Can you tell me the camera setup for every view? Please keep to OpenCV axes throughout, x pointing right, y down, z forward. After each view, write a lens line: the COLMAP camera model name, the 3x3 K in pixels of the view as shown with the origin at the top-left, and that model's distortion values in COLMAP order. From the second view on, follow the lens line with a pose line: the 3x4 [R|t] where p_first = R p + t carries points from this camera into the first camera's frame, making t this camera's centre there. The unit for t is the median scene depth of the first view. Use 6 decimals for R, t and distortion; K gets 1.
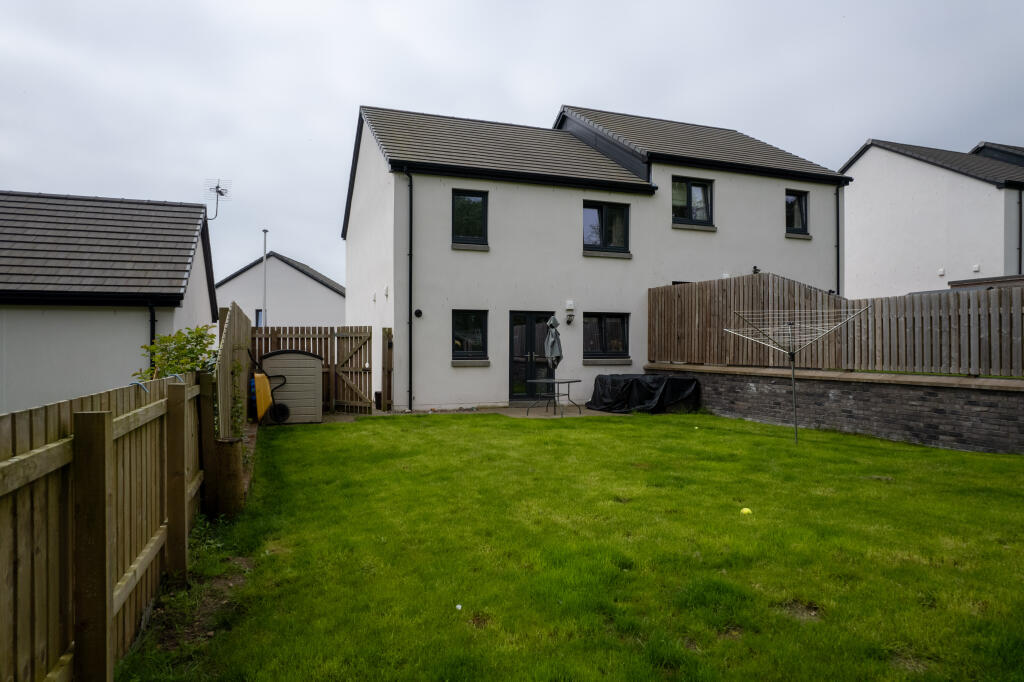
lens RADIAL K [[659.8, 0, 512.0], [0, 659.8, 341.0], [0, 0, 1]] dist [-0.073187, 0.061757]
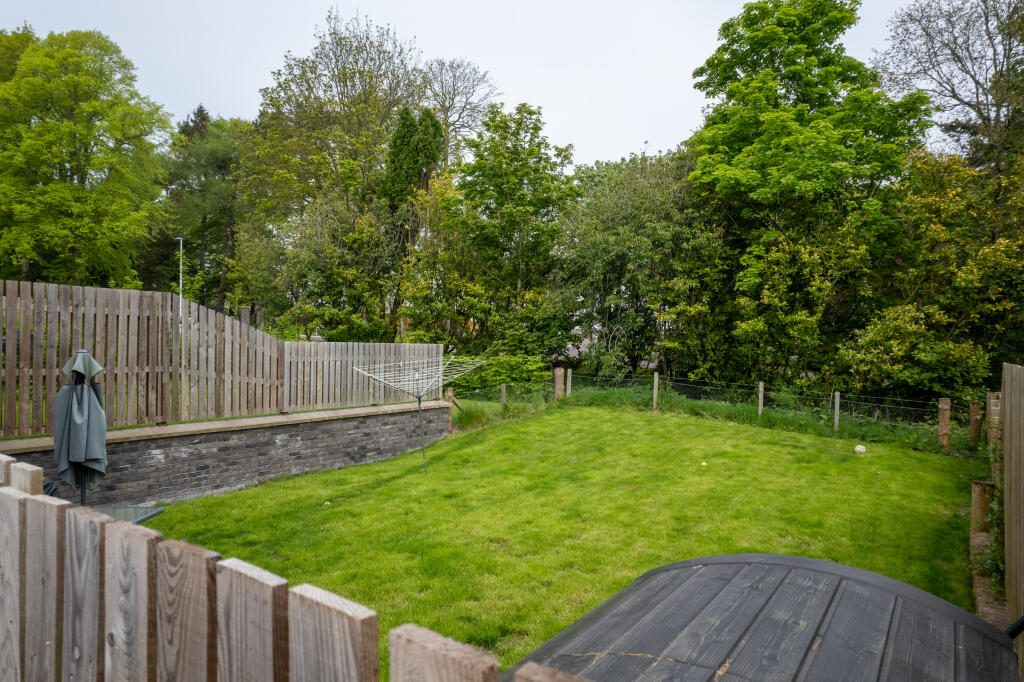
lens RADIAL K [[659.8, 0, 512.0], [0, 659.8, 341.0], [0, 0, 1]] dist [-0.073187, 0.061757]
pose [[-0.591014, 0.011651, 0.806577, -0.355793], [-0.007120, 0.999781, -0.019659, -0.034184], [-0.806630, -0.017362, -0.590802, 0.957817]]
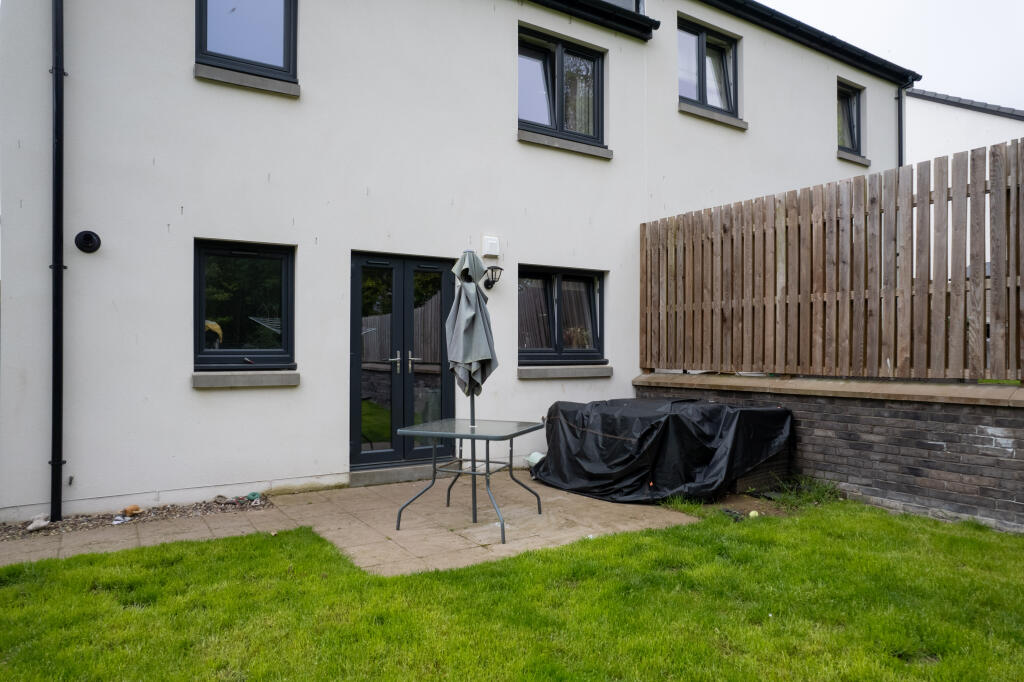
lens RADIAL K [[659.8, 0, 512.0], [0, 659.8, 341.0], [0, 0, 1]] dist [-0.073187, 0.061757]
pose [[0.977348, 0.000882, 0.211635, 0.008054], [0.001157, 0.999954, -0.009508, 0.015076], [-0.211634, 0.009538, 0.977302, 0.597922]]
